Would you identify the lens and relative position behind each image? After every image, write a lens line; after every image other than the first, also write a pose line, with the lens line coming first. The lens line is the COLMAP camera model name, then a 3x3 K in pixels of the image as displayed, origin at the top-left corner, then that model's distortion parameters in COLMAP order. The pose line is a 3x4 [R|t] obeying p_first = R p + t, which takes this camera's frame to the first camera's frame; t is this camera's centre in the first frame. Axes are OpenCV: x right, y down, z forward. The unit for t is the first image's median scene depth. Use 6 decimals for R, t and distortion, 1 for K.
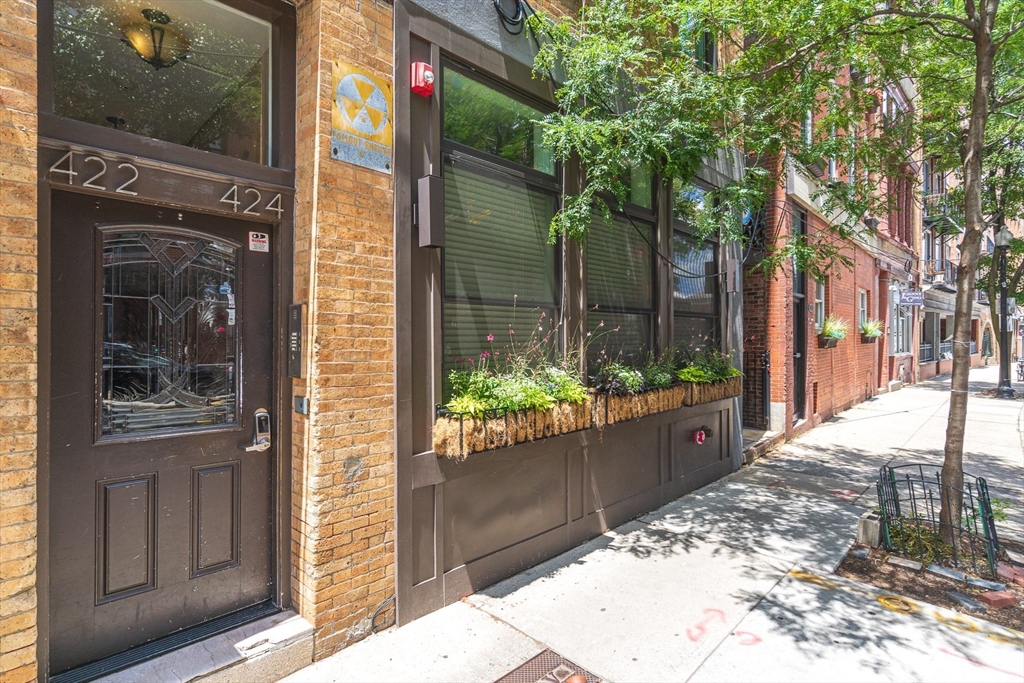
lens RADIAL K [[522.8, 0, 538.8], [0, 522.8, 335.8], [0, 0, 1]] dist [0.003712, 0.001044]
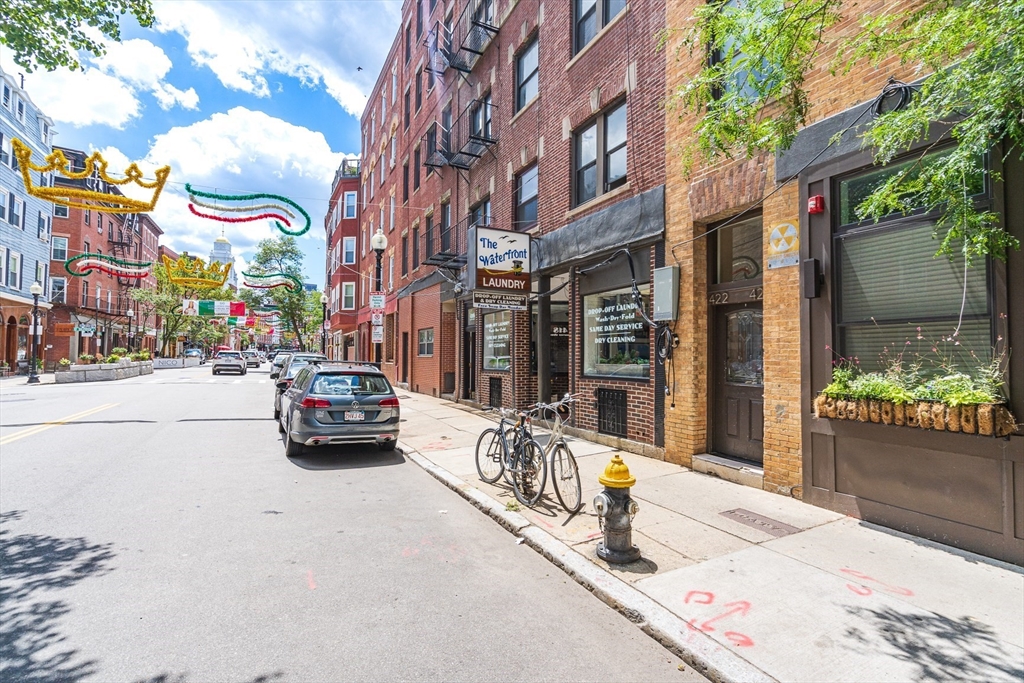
lens RADIAL K [[466.9, 0, 511.8], [0, 466.9, 344.1], [0, 0, 1]] dist [-0.002233, 0.000483]
pose [[-0.361565, -0.032428, -0.931783, 1.654747], [-0.012761, 0.999473, -0.029832, 0.050007], [0.932260, 0.001104, -0.361788, 0.616656]]
